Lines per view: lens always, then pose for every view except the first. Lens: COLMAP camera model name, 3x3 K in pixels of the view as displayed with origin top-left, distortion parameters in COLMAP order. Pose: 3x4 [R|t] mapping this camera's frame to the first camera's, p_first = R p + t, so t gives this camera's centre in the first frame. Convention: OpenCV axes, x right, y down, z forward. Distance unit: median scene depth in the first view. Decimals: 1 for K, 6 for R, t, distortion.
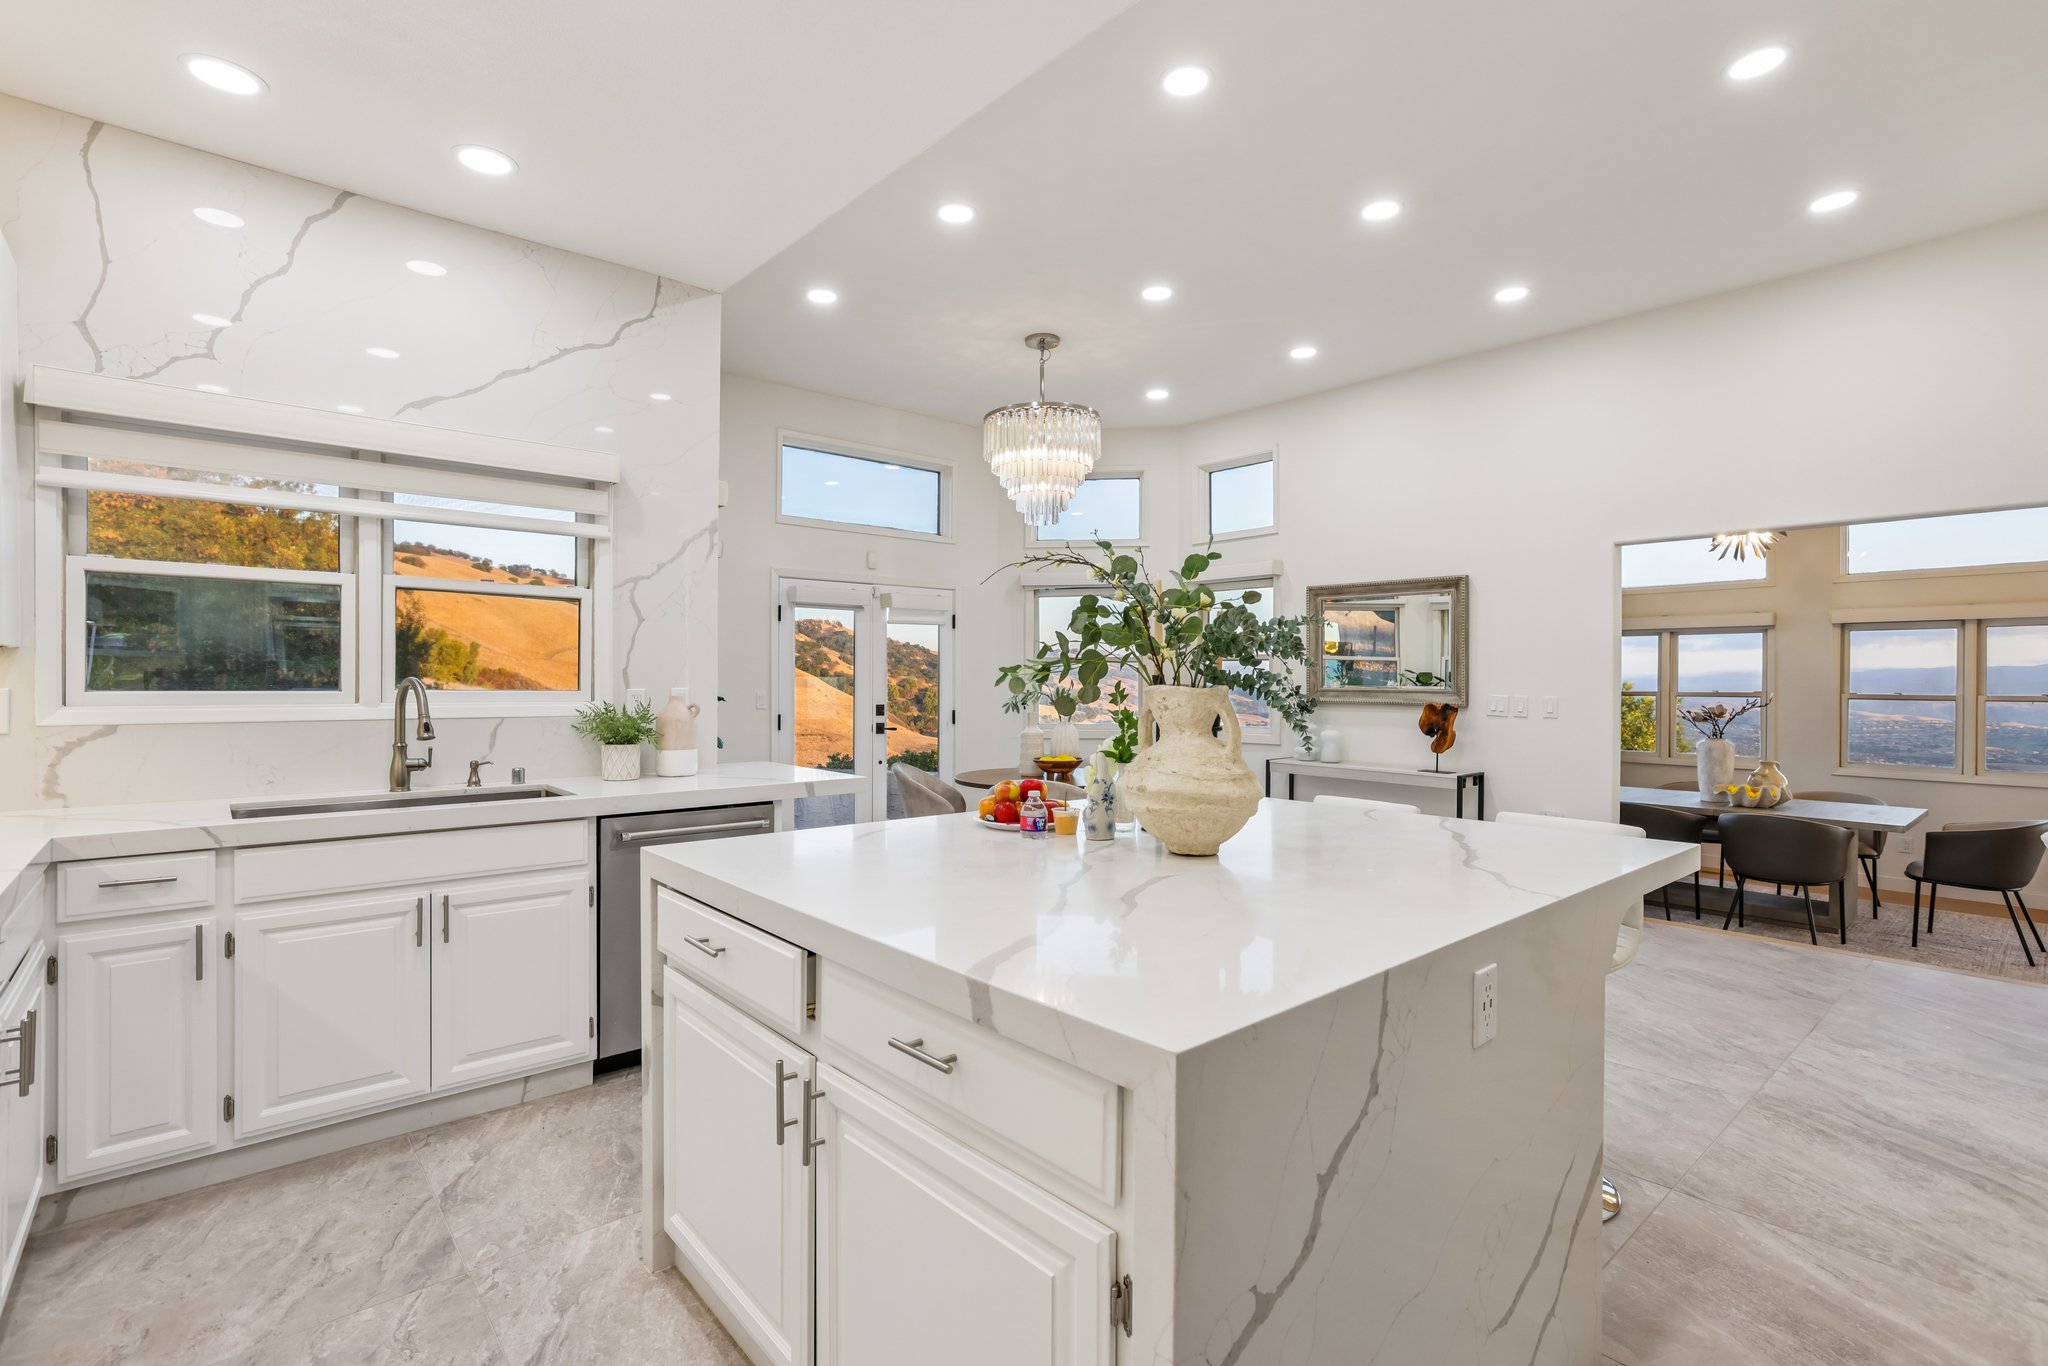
lens RADIAL K [[944.2, 0, 1041.1], [0, 944.2, 678.2], [0, 0, 1]] dist [-0.030696, 0.015239]
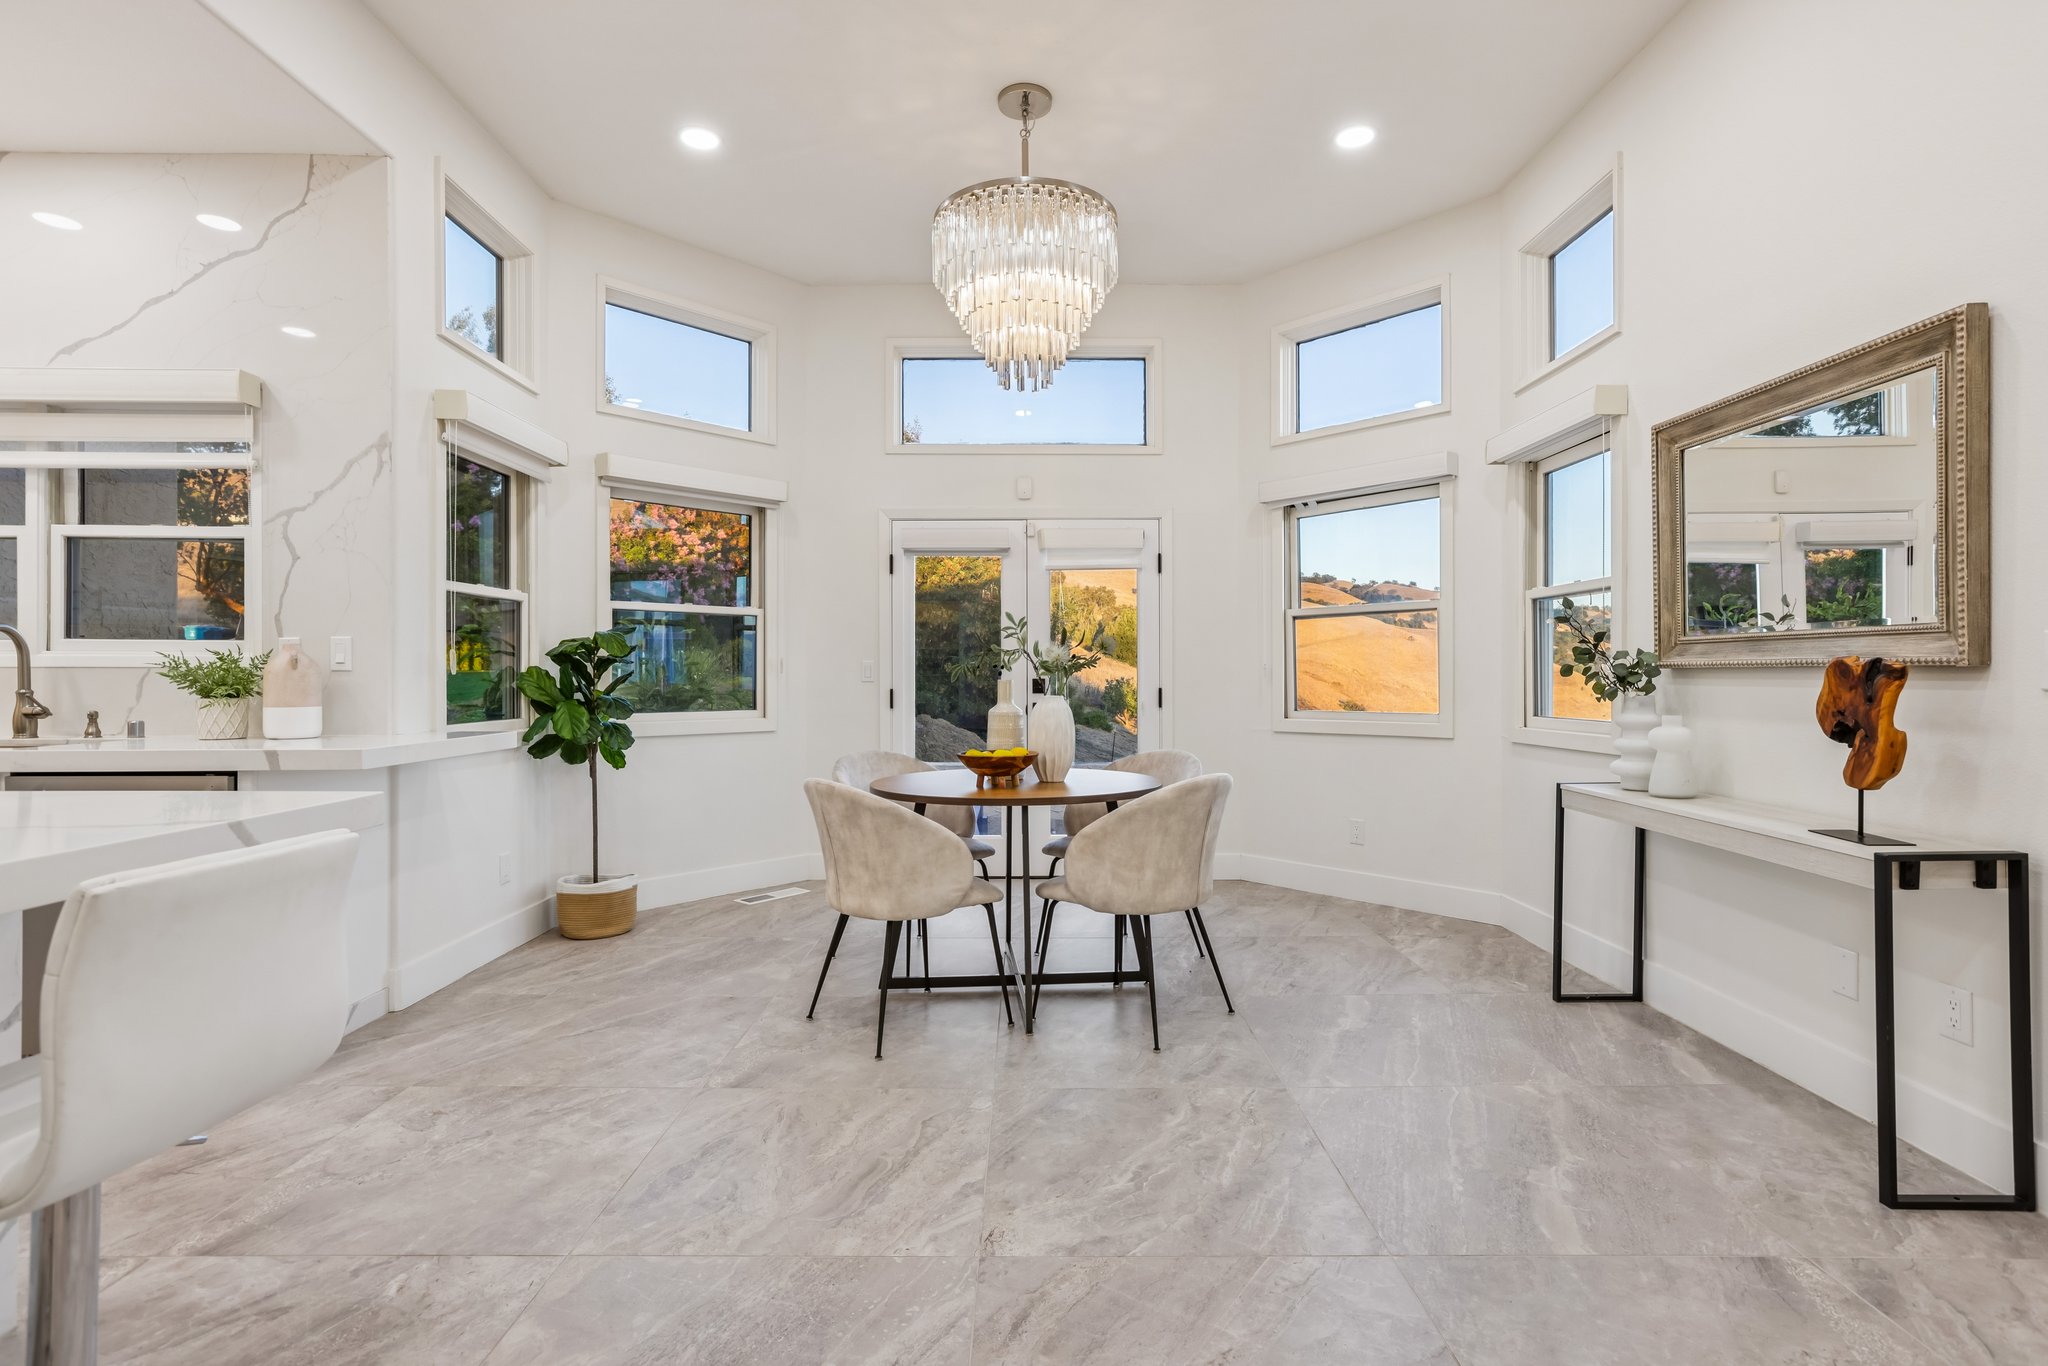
lens RADIAL K [[1016.0, 0, 1037.4], [0, 1016.0, 677.3], [0, 0, 1]] dist [-0.037711, 0.029544]
pose [[0.754029, -0.004225, -0.656828, 0.453975], [0.005804, 0.999983, 0.000230, 0.033515], [0.656816, -0.003986, 0.754041, 0.487554]]
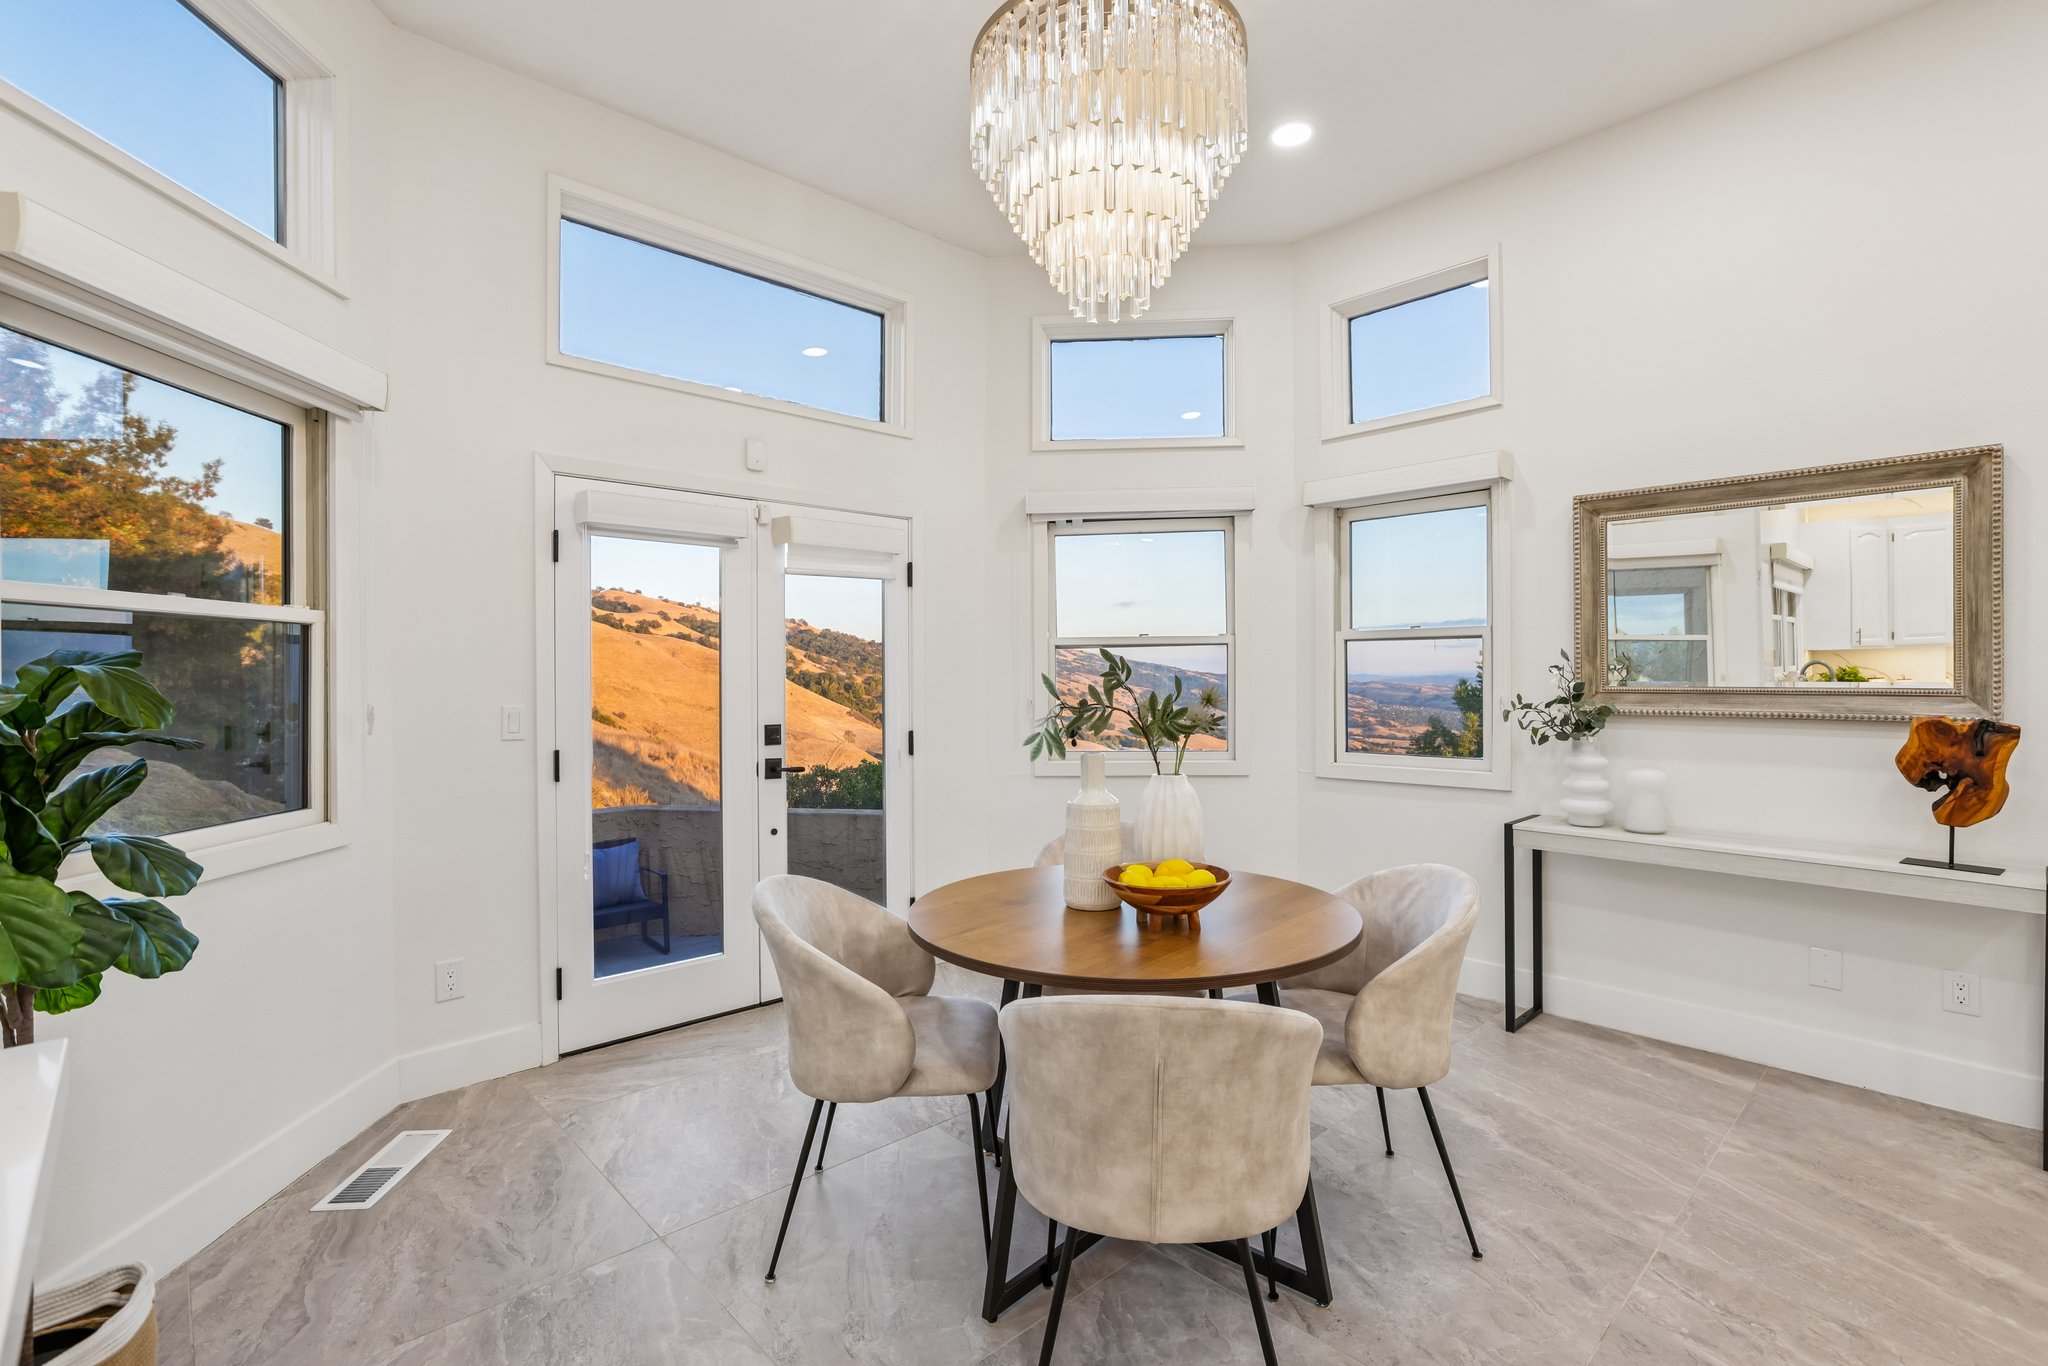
lens RADIAL K [[944.2, 0, 1041.1], [0, 944.2, 678.2], [0, 0, 1]] dist [-0.030696, 0.015239]
pose [[0.999277, -0.008798, 0.036992, -0.047122], [0.008643, 0.999953, 0.004328, 0.000667], [-0.037028, -0.004005, 0.999306, 0.576085]]
